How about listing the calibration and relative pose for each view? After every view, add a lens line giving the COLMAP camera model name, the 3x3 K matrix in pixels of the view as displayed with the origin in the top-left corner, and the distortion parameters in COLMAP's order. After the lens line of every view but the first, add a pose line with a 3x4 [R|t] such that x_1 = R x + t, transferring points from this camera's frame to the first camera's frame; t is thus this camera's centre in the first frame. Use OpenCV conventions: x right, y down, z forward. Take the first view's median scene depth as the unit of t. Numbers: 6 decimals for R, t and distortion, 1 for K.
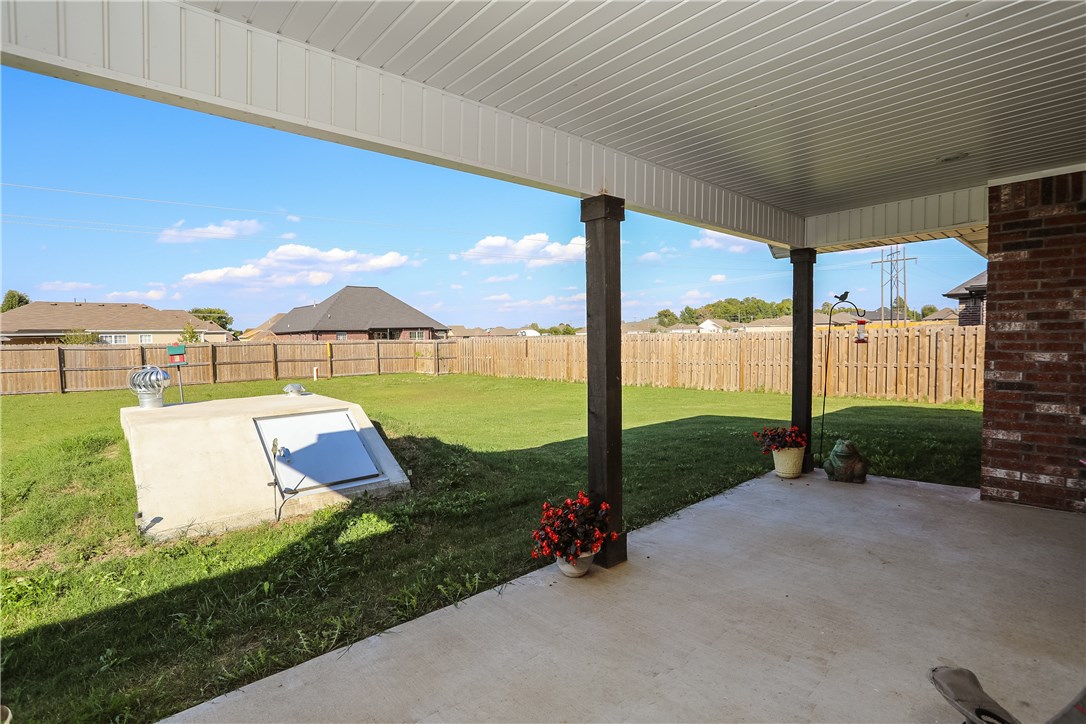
lens RADIAL K [[529.2, 0, 541.3], [0, 529.2, 362.9], [0, 0, 1]] dist [-0.077452, 0.033049]
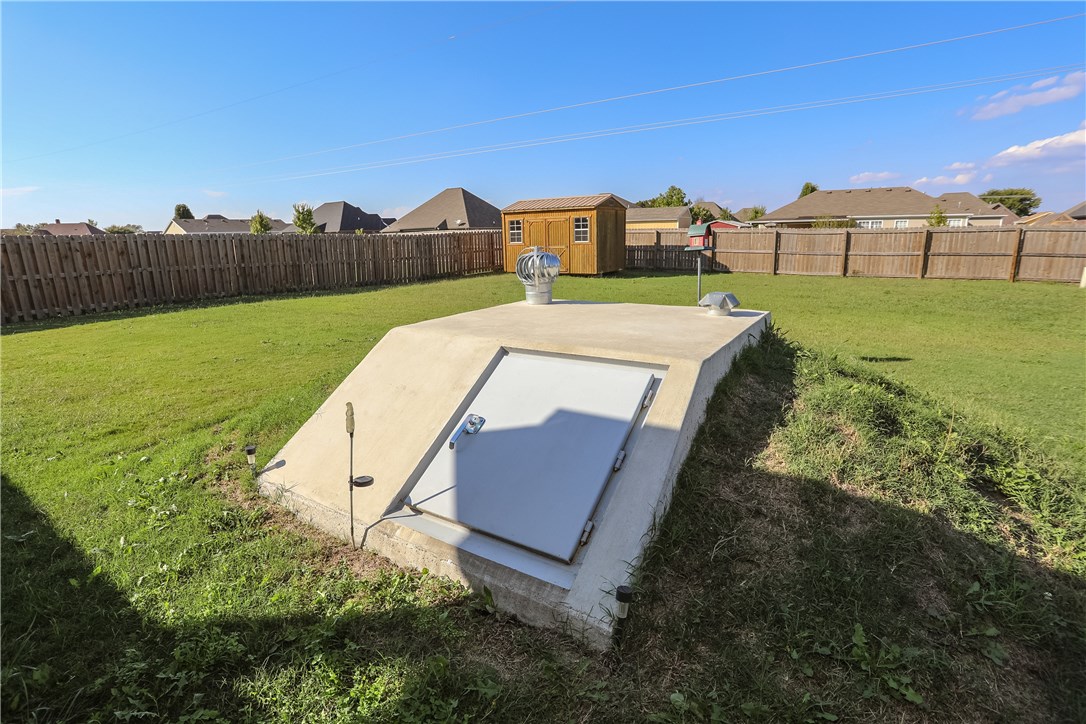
lens RADIAL K [[529.2, 0, 541.3], [0, 529.2, 362.9], [0, 0, 1]] dist [-0.077452, 0.033049]
pose [[0.262667, 0.235874, -0.935612, 0.003816], [-0.030812, 0.971216, 0.236200, -0.018578], [0.964394, -0.033214, 0.262374, 1.103372]]
